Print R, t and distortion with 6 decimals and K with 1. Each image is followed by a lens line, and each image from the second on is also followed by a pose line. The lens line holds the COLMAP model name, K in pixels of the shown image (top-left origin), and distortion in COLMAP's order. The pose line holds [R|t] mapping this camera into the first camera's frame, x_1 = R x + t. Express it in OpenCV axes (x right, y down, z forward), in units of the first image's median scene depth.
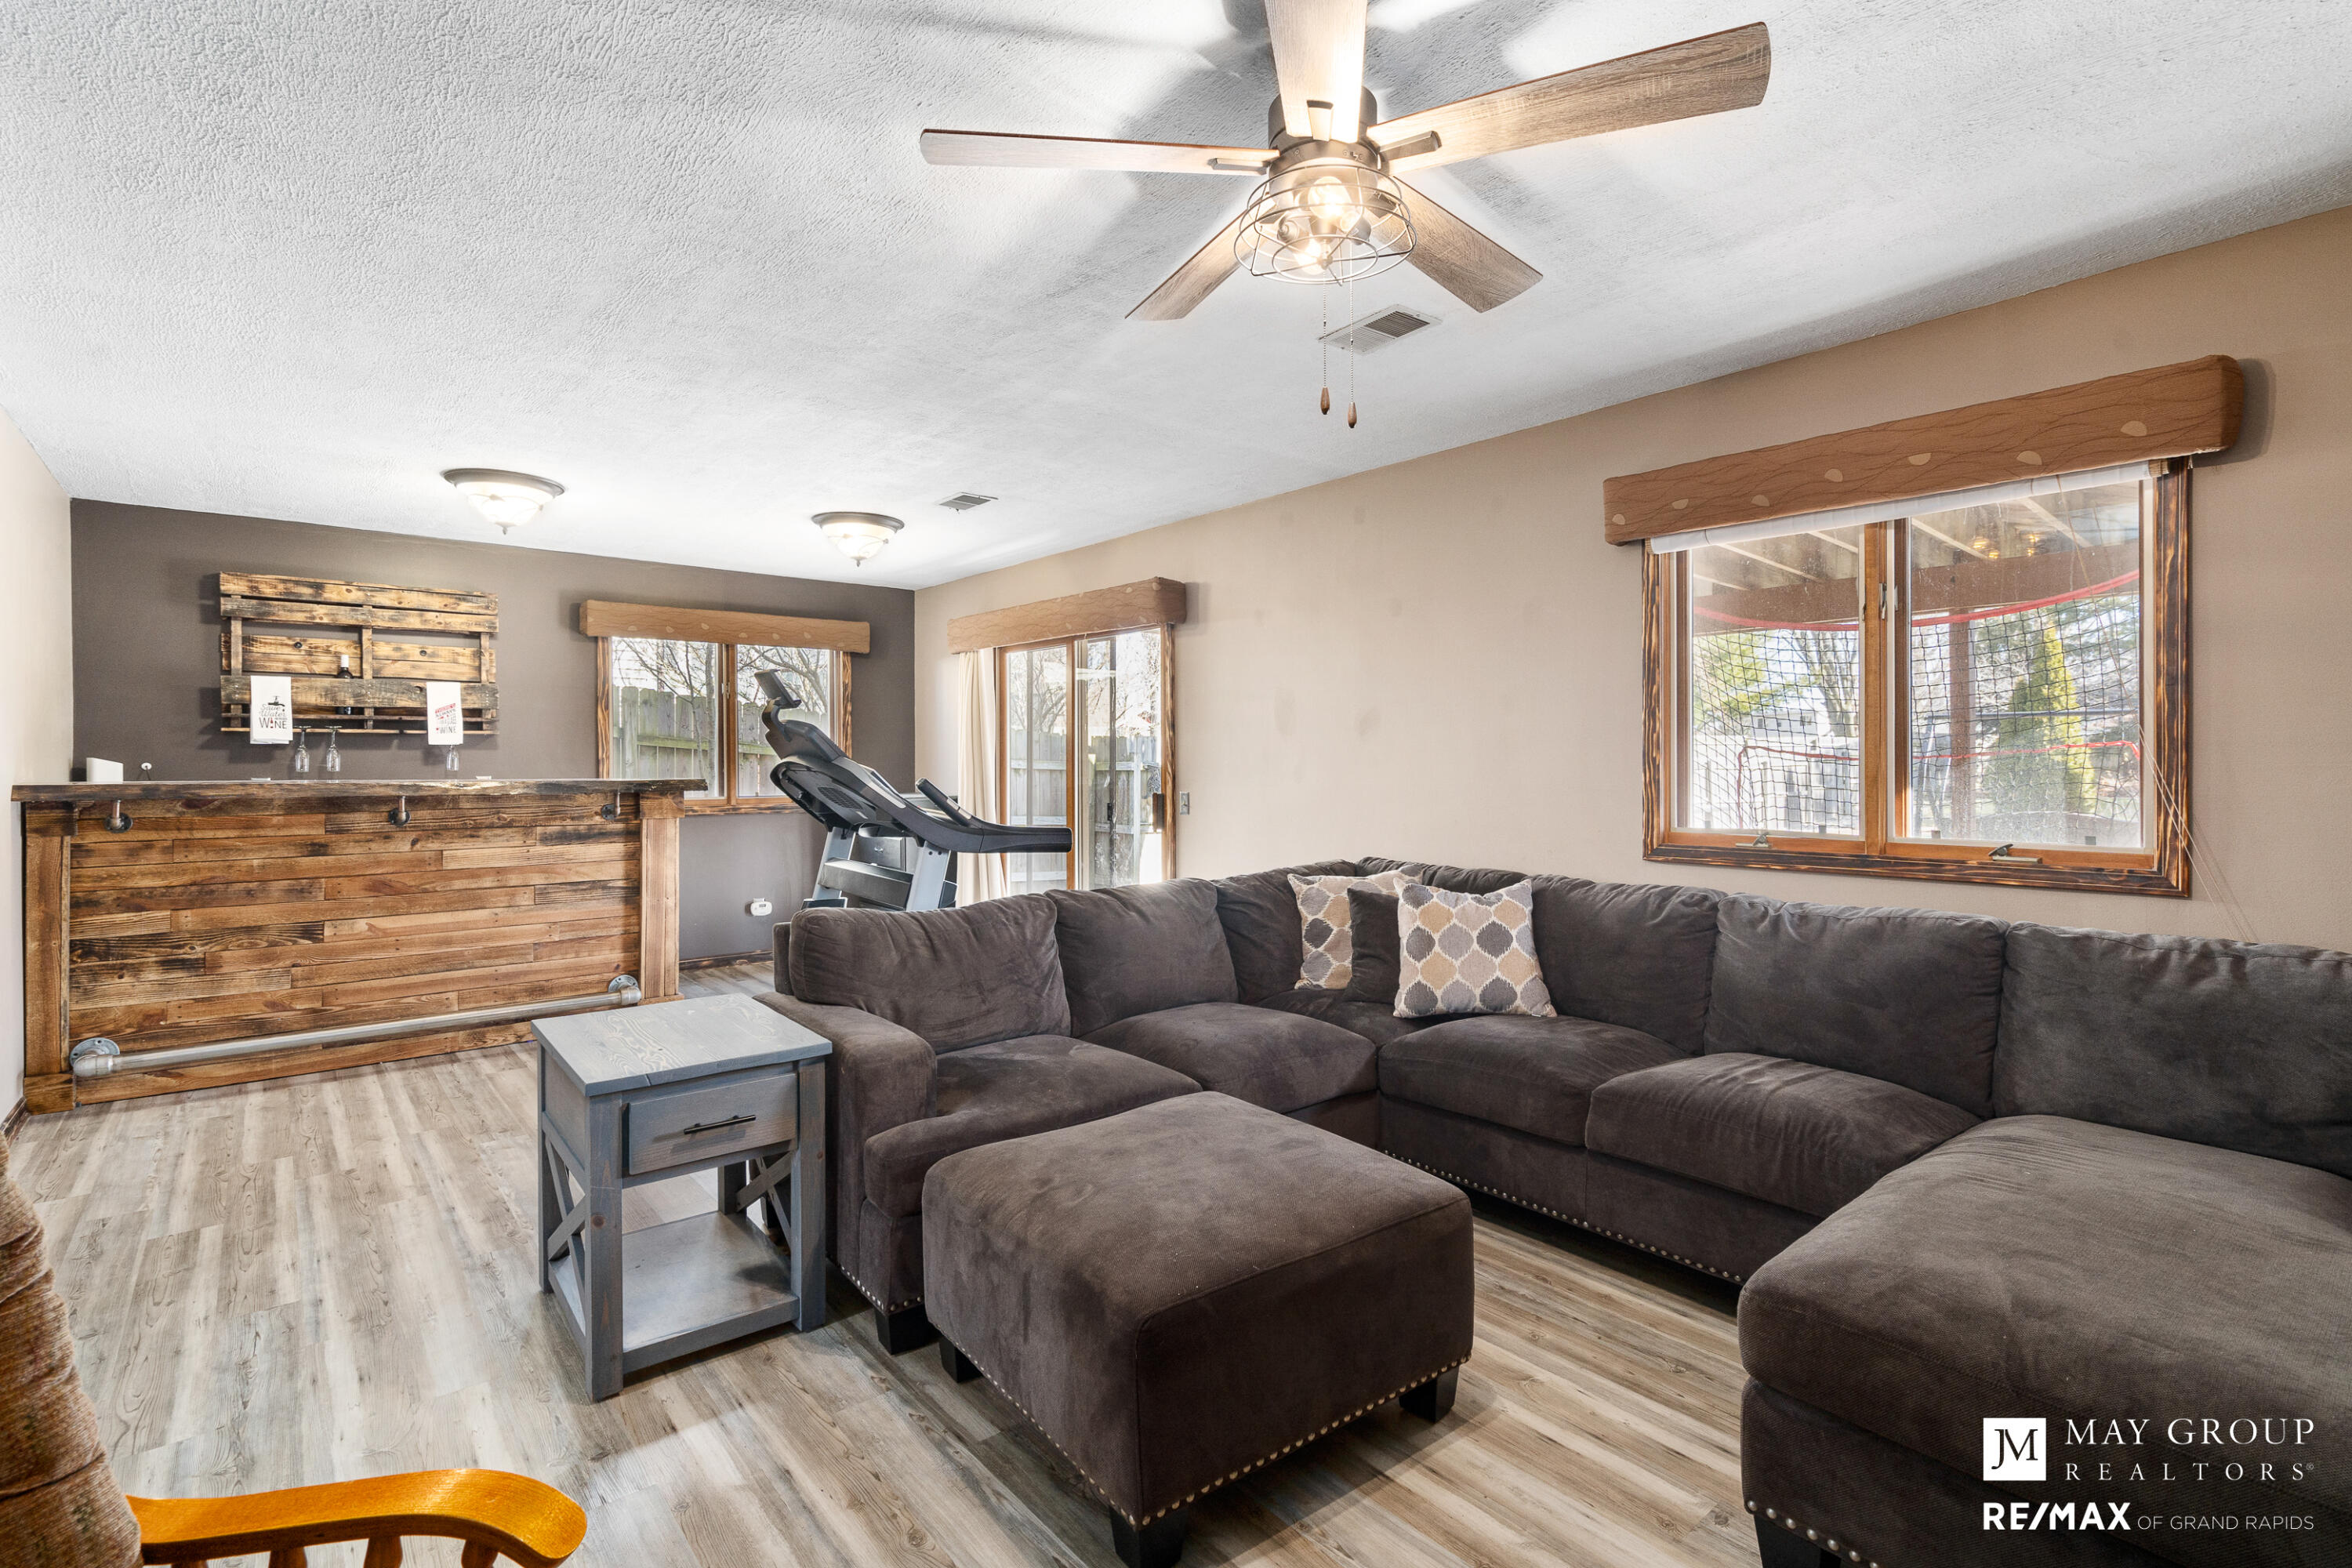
lens RADIAL K [[1066.4, 0, 1180.2], [0, 1066.4, 775.0], [0, 0, 1]] dist [-0.003835, 0.001001]
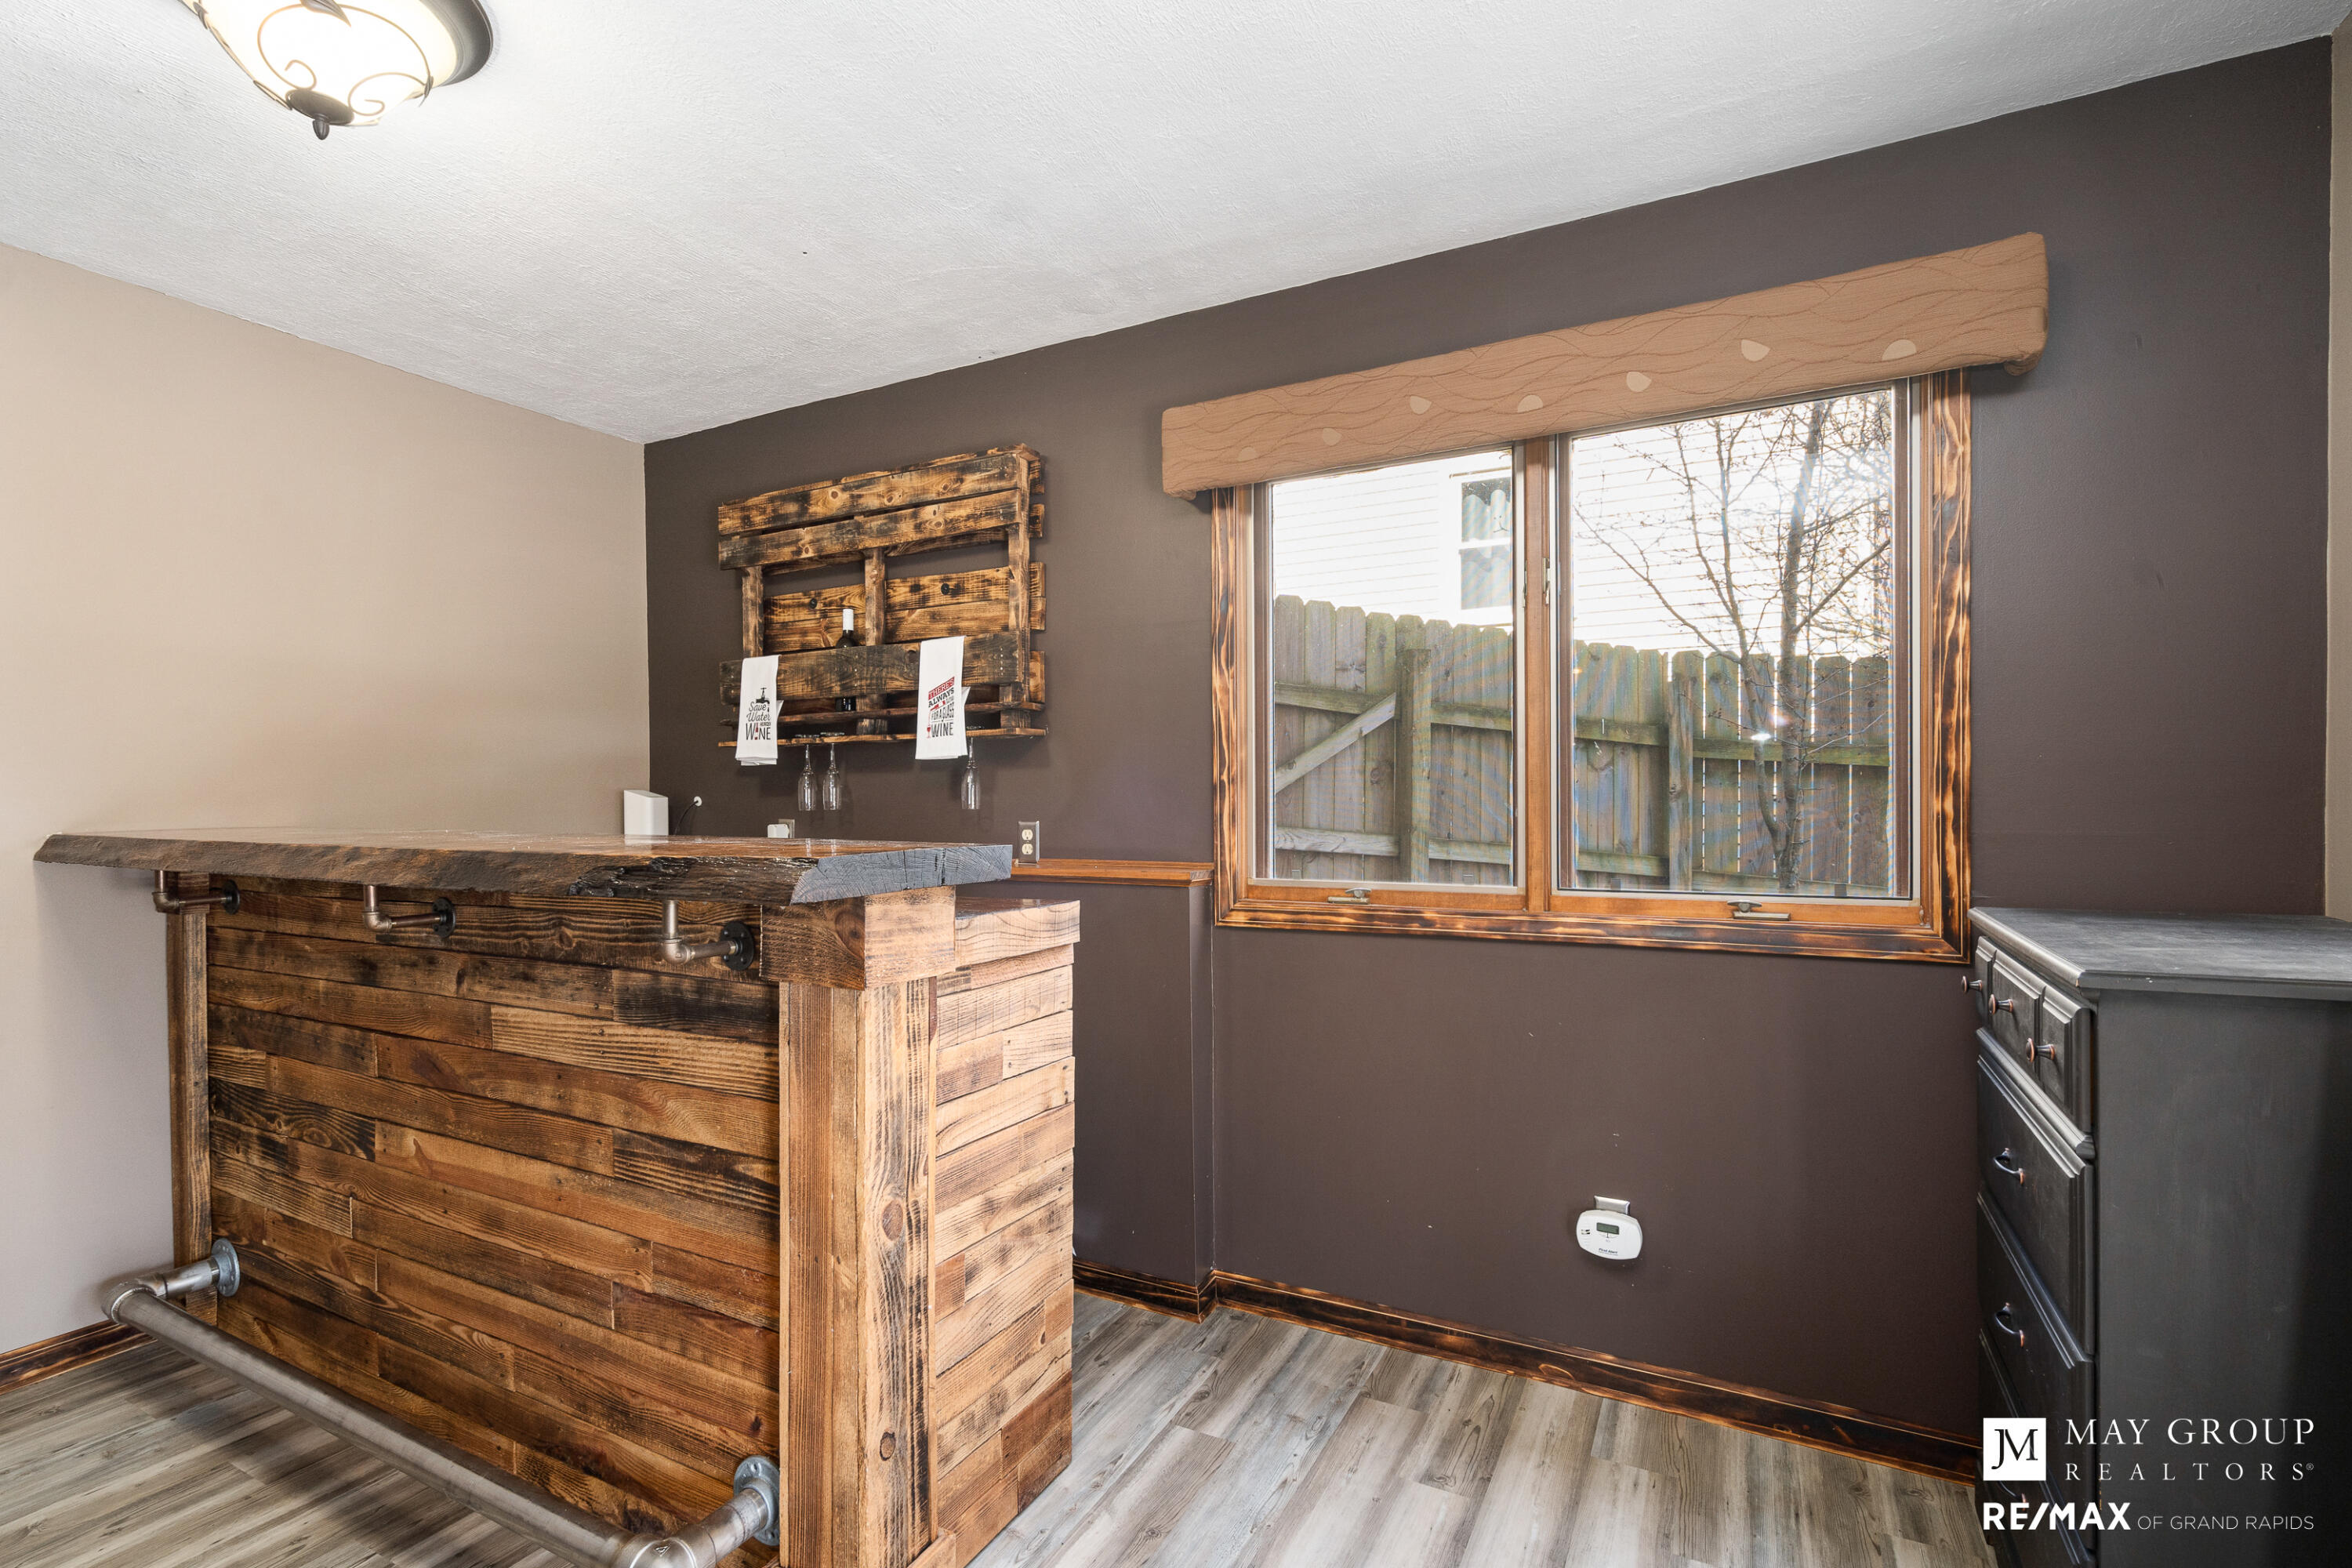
lens RADIAL K [[1066.4, 0, 1190.4], [0, 1066.4, 804.1], [0, 0, 1]] dist [-0.003835, 0.001001]
pose [[0.373245, 0.005810, -0.927715, -0.180768], [-0.004884, 0.999979, 0.004297, -0.010144], [0.927720, 0.002927, 0.373266, 0.995140]]
